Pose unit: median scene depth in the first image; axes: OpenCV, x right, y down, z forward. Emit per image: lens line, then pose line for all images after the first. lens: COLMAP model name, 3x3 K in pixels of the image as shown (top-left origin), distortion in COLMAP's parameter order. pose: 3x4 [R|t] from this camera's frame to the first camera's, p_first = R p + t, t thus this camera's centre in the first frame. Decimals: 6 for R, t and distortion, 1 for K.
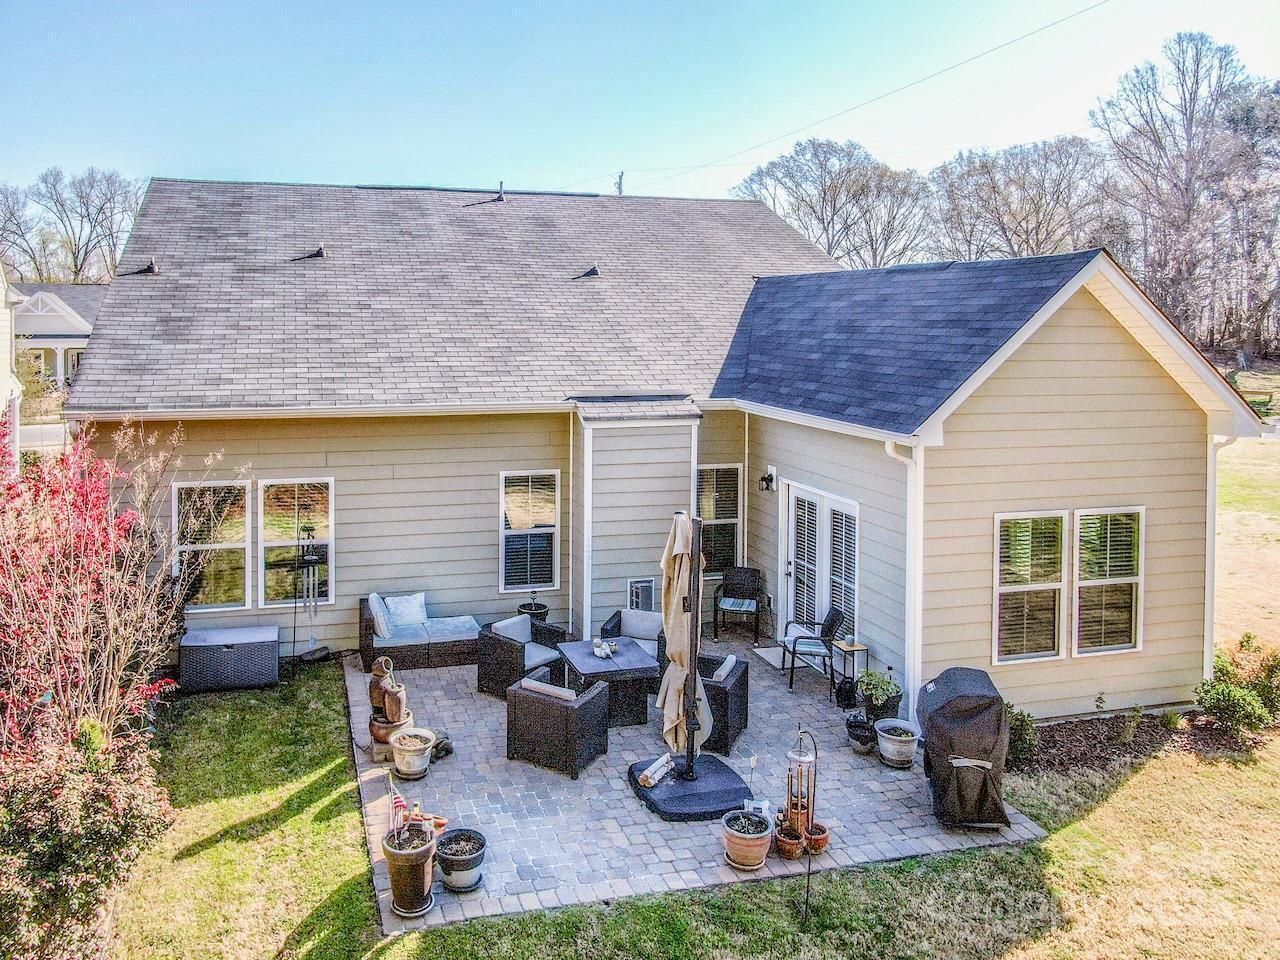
lens RADIAL K [[950.2, 0, 519.1], [0, 950.2, 332.0], [0, 0, 1]] dist [-0.017559, 0.005570]
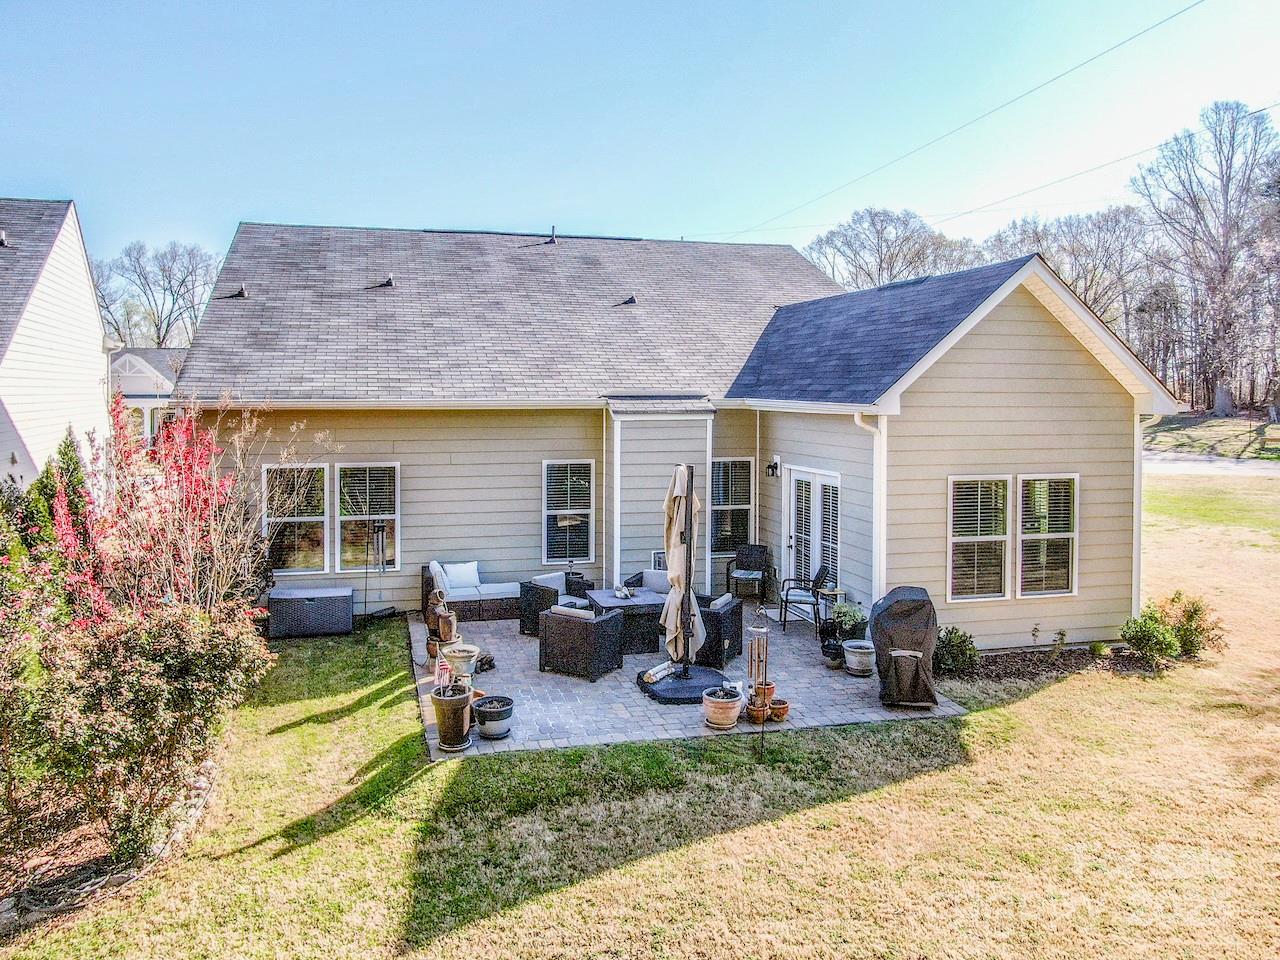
lens RADIAL K [[936.0, 0, 590.8], [0, 936.0, 405.6], [0, 0, 1]] dist [-0.013717, 0.001374]
pose [[0.999992, -0.002852, -0.002699, 0.045854], [0.002849, 0.999995, -0.001238, 0.088775], [0.002702, 0.001231, 0.999996, -0.160137]]
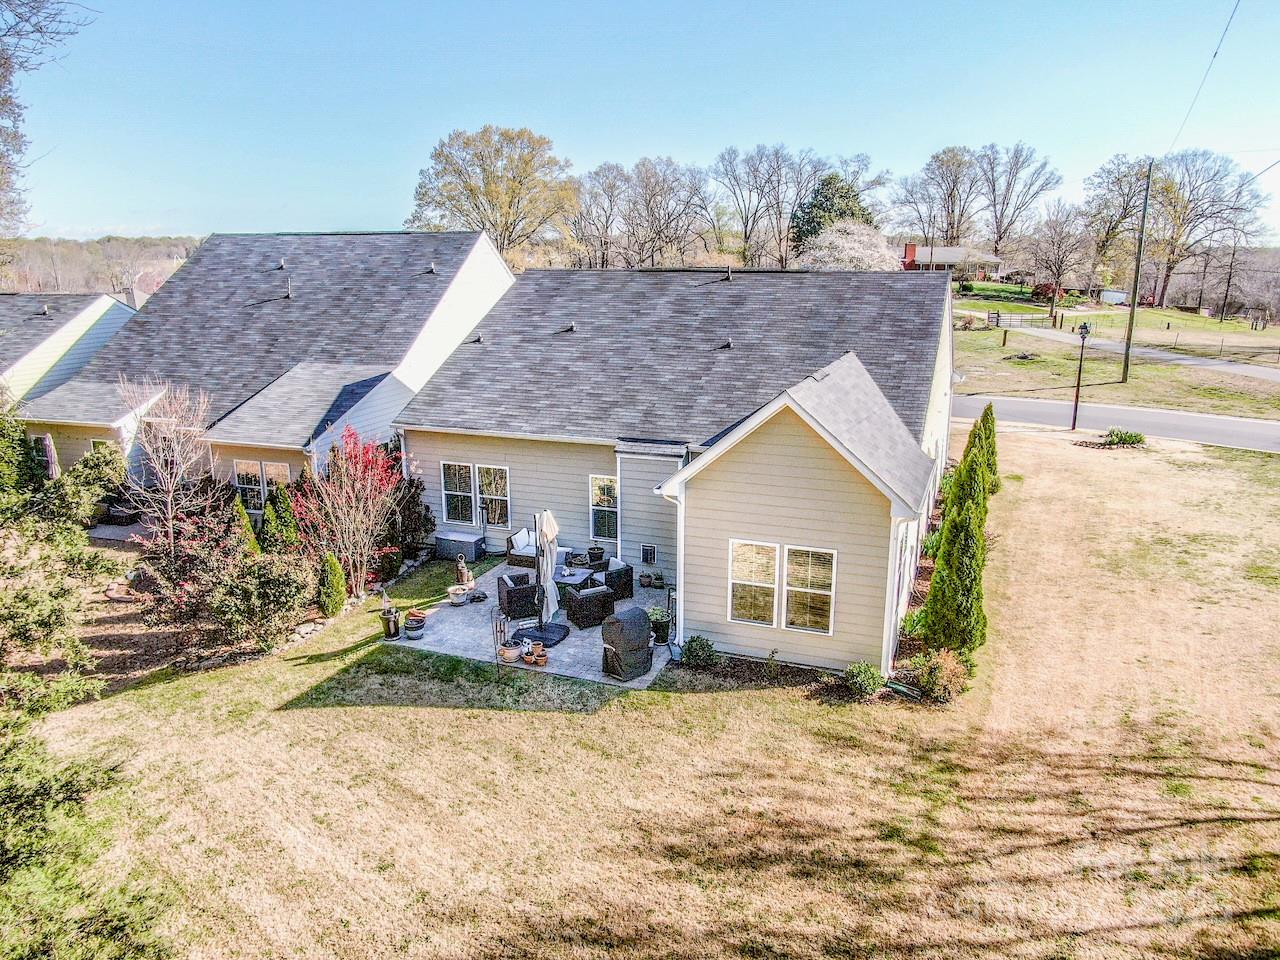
lens RADIAL K [[913.6, 0, 647.1], [0, 913.6, 474.8], [0, 0, 1]] dist [-0.017397, 0.002021]
pose [[0.824855, 0.126044, -0.551115, 1.106406], [-0.006023, 0.976734, 0.214371, -0.240286], [0.565312, -0.173505, 0.806423, -0.356193]]
